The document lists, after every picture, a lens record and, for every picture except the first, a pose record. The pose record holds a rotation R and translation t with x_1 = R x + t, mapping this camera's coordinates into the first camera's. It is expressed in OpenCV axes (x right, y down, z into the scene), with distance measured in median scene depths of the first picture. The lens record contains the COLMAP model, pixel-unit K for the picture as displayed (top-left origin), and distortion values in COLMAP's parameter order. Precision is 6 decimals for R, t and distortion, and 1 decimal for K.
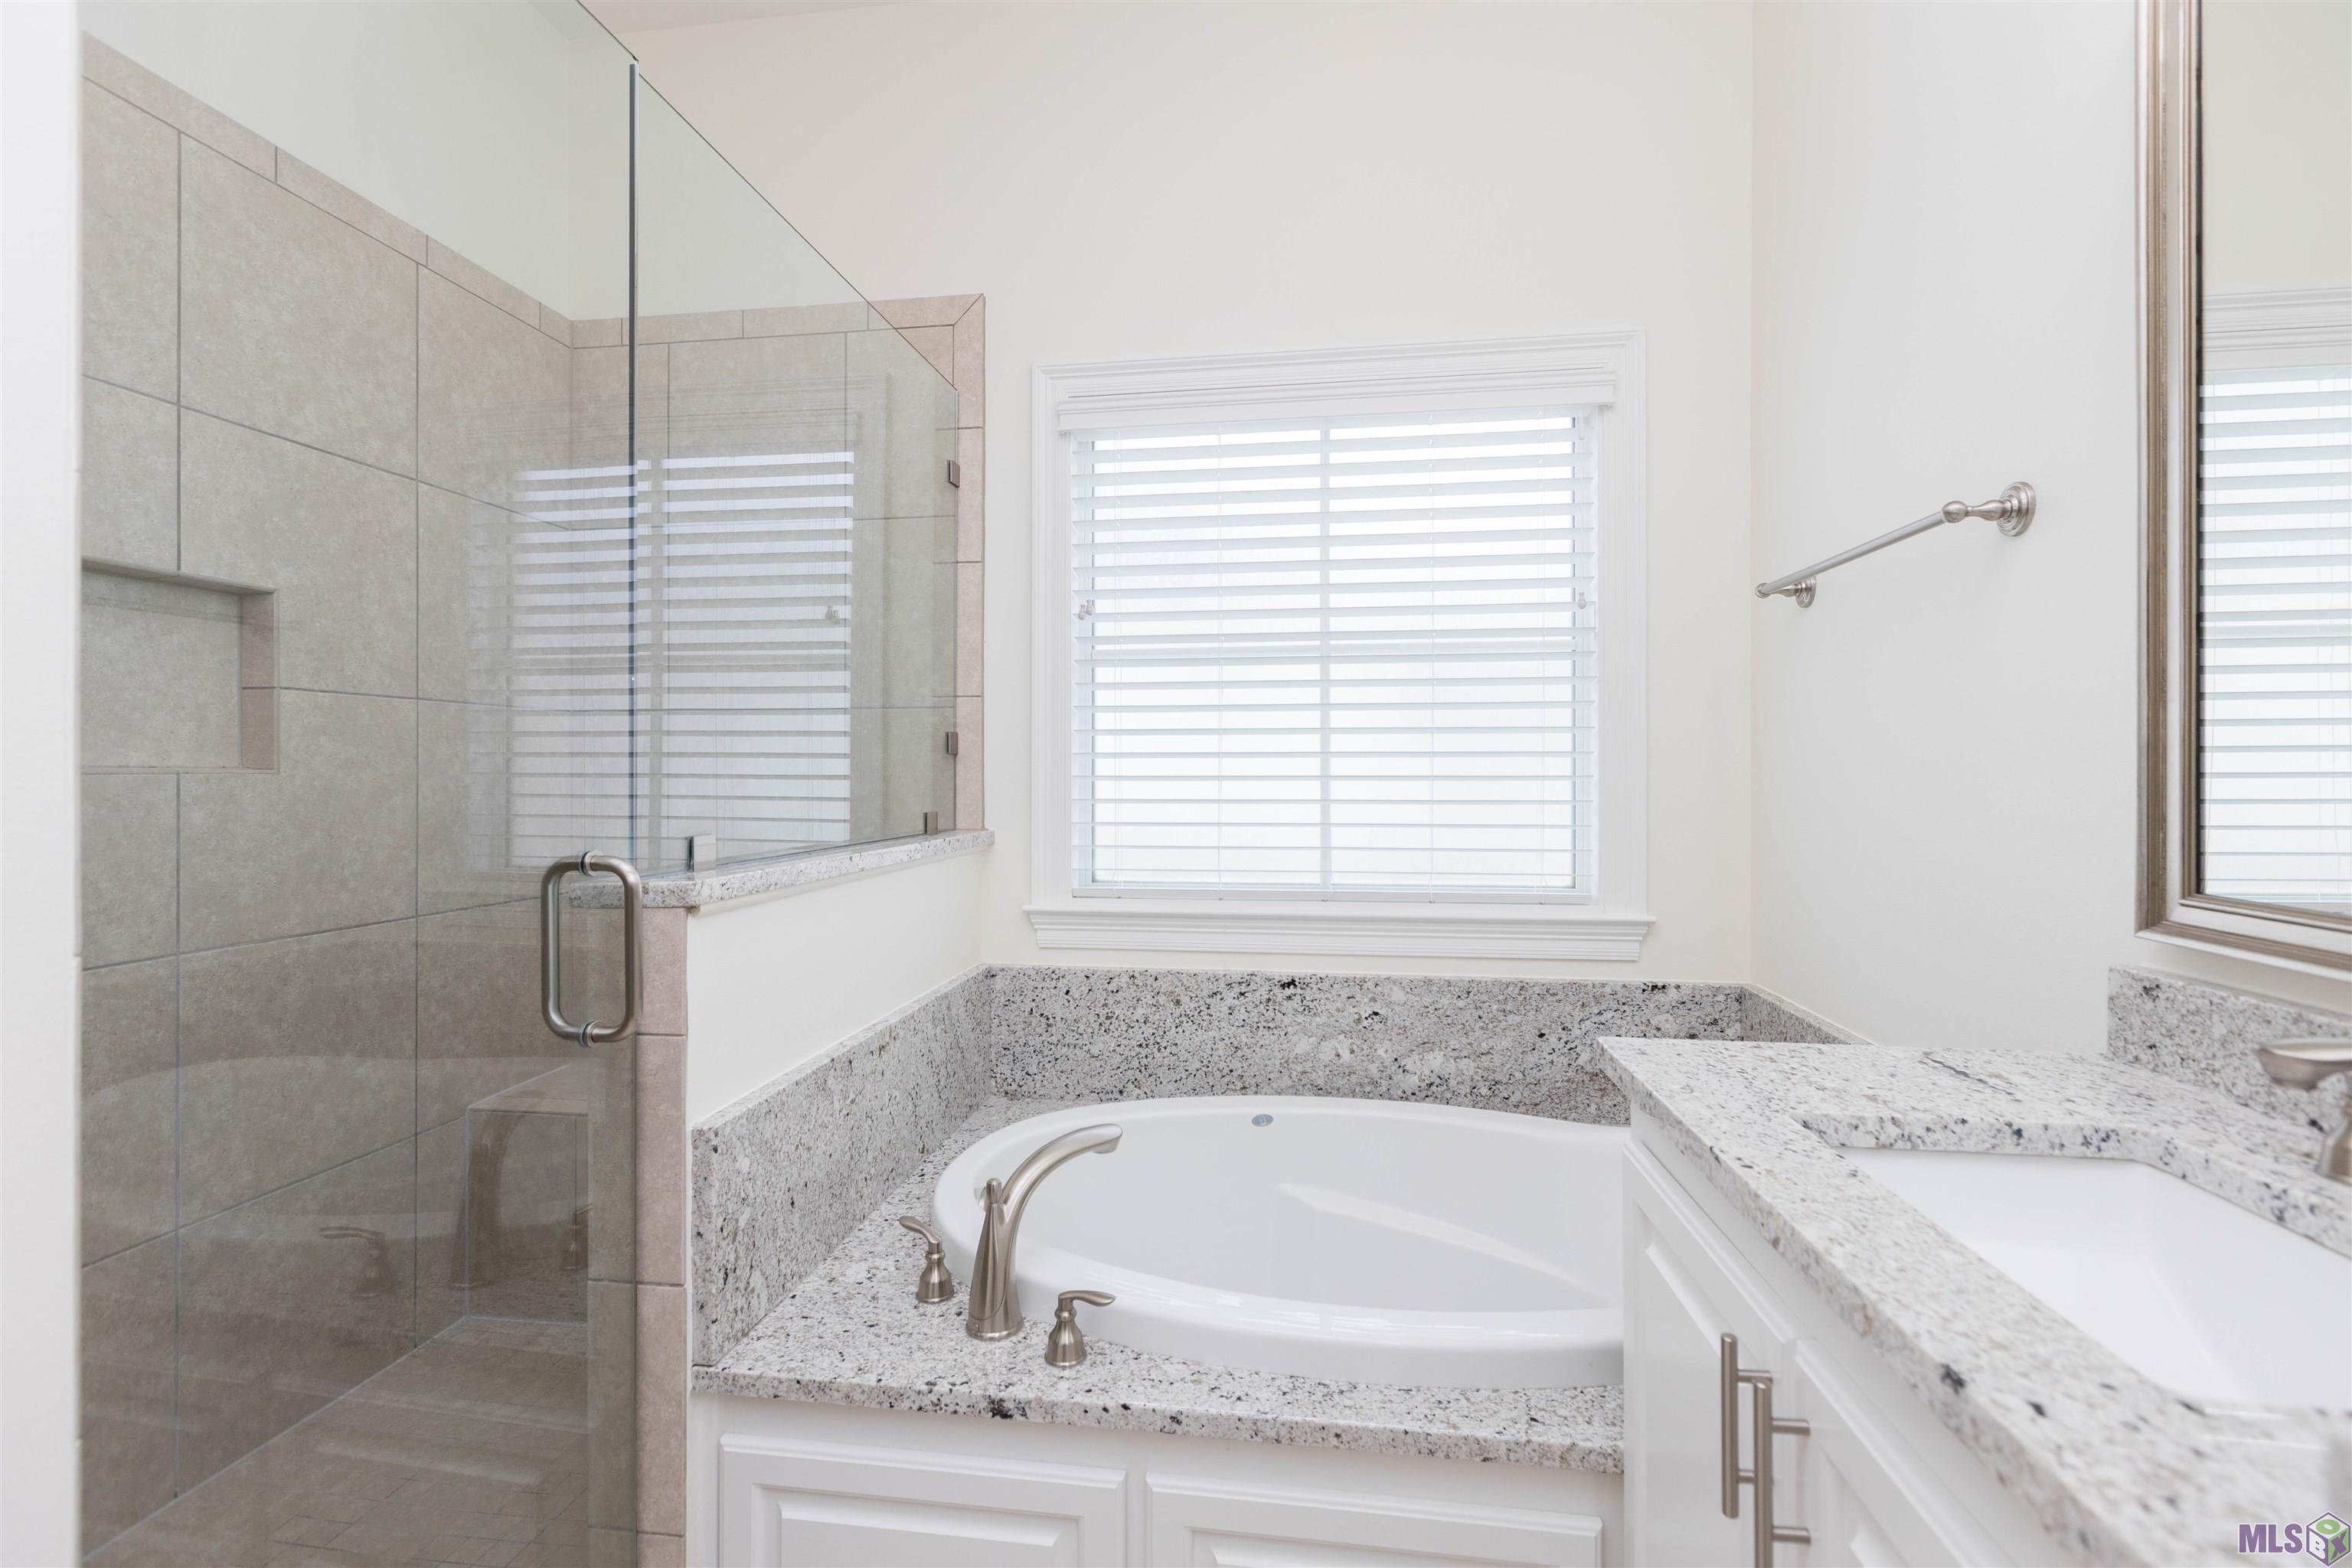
lens RADIAL K [[1064.6, 0, 1171.8], [0, 1064.6, 766.8], [0, 0, 1]] dist [-0.002189, -0.000025]
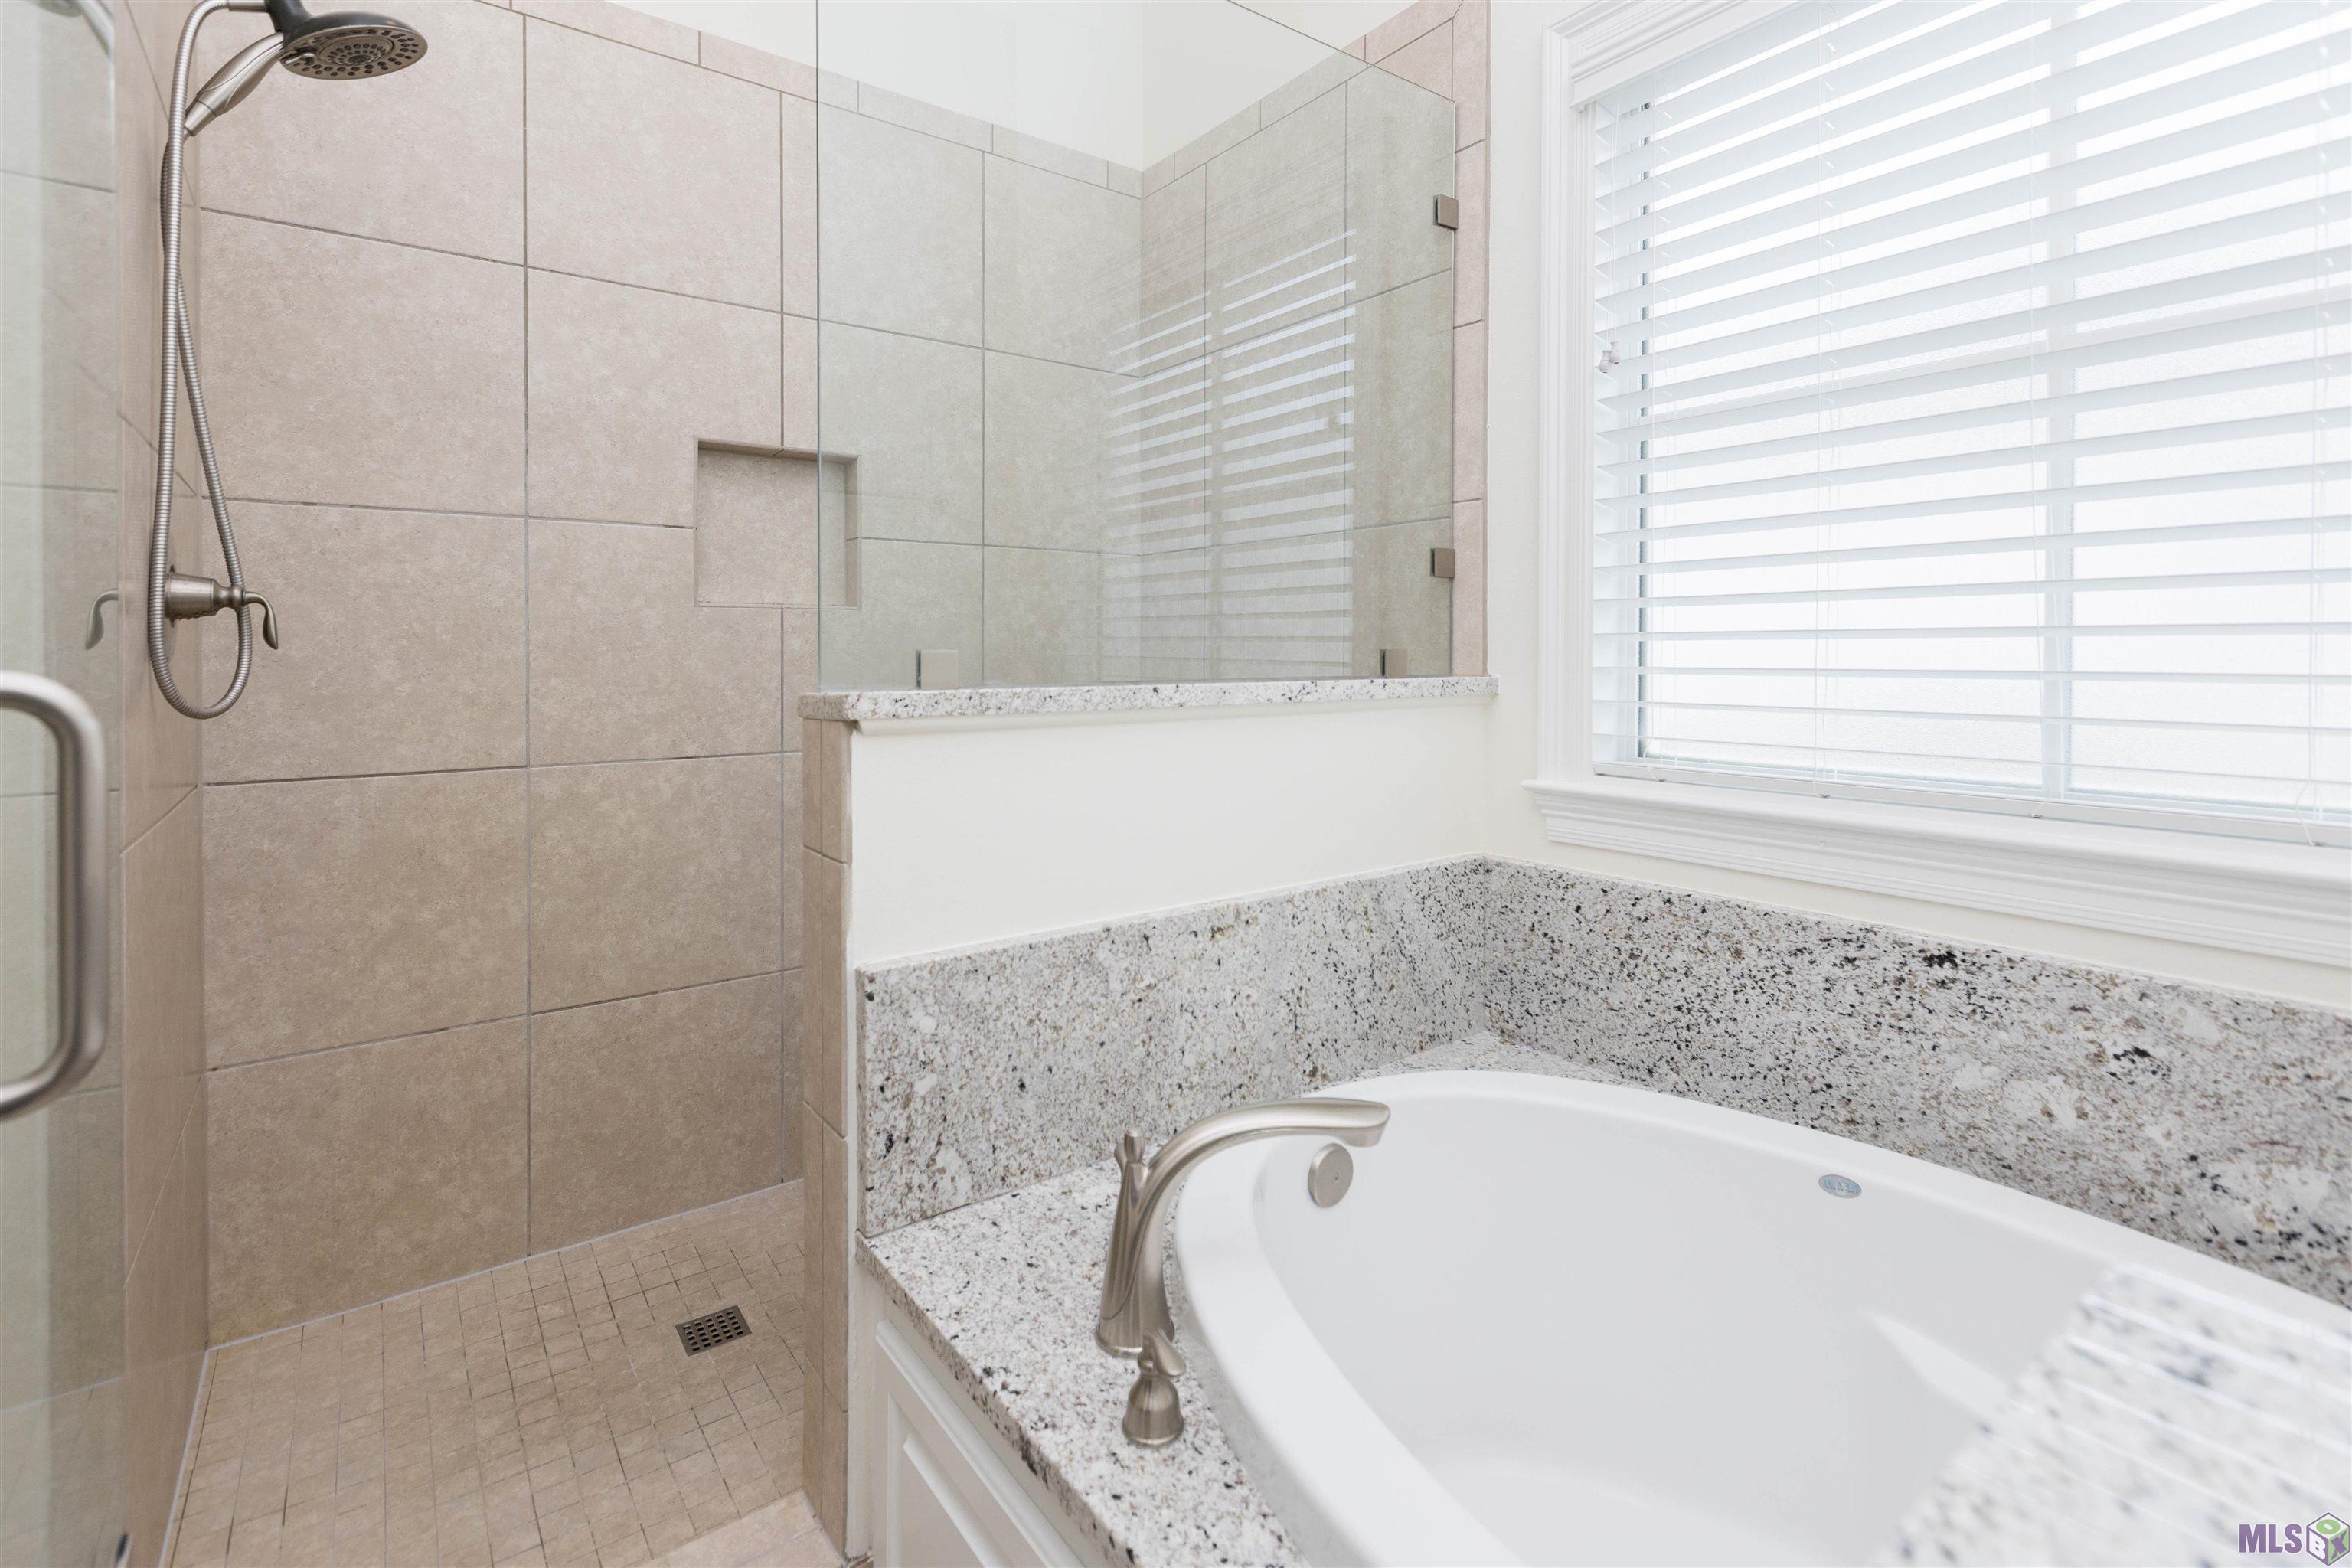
lens RADIAL K [[1100.2, 0, 1174.1], [0, 1100.2, 656.0], [0, 0, 1]] dist [-0.001289, -0.000161]
pose [[0.703067, 0.003972, -0.711113, 0.244398], [0.003331, 0.999955, 0.008879, 0.041386], [0.711116, -0.008611, 0.703022, 0.327401]]
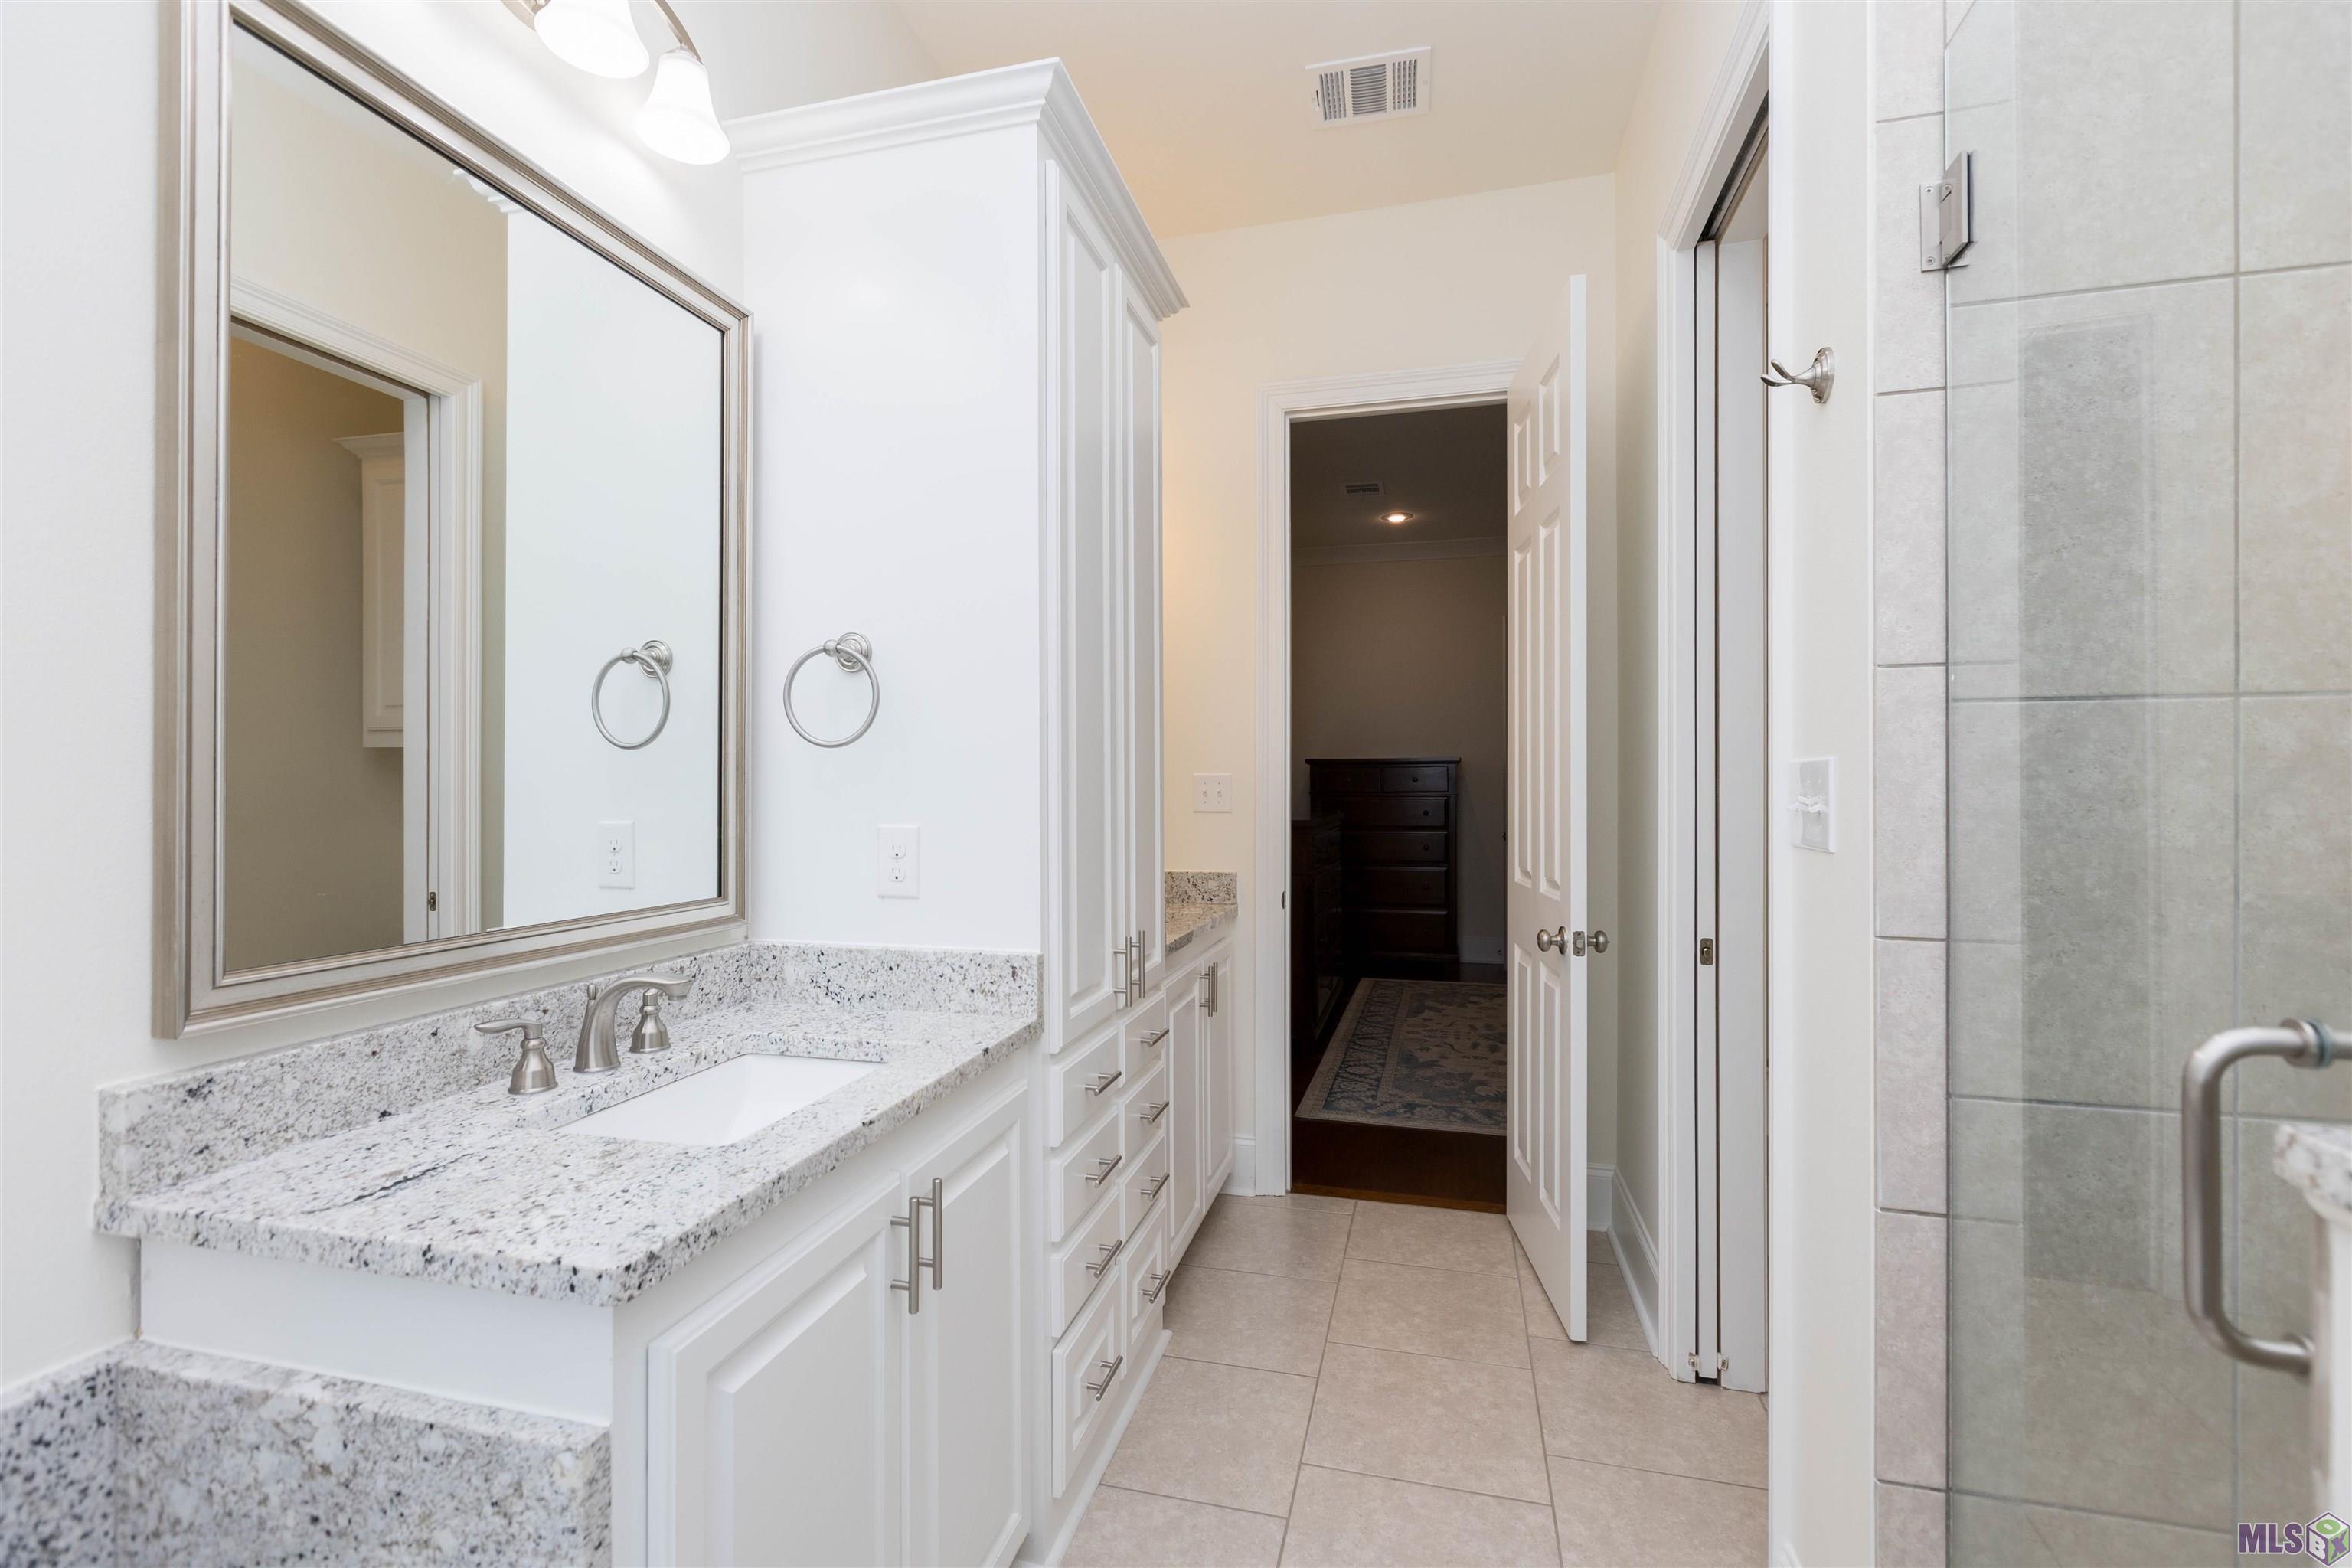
lens RADIAL K [[1039.7, 0, 1176.0], [0, 1039.7, 784.0], [0, 0, 1]] dist [-0.002168, 0.000151]
pose [[-0.994811, 0.007389, 0.101473, -0.003523], [0.006893, 0.999963, -0.005241, -0.021238], [-0.101508, -0.004515, -0.994824, 0.906014]]
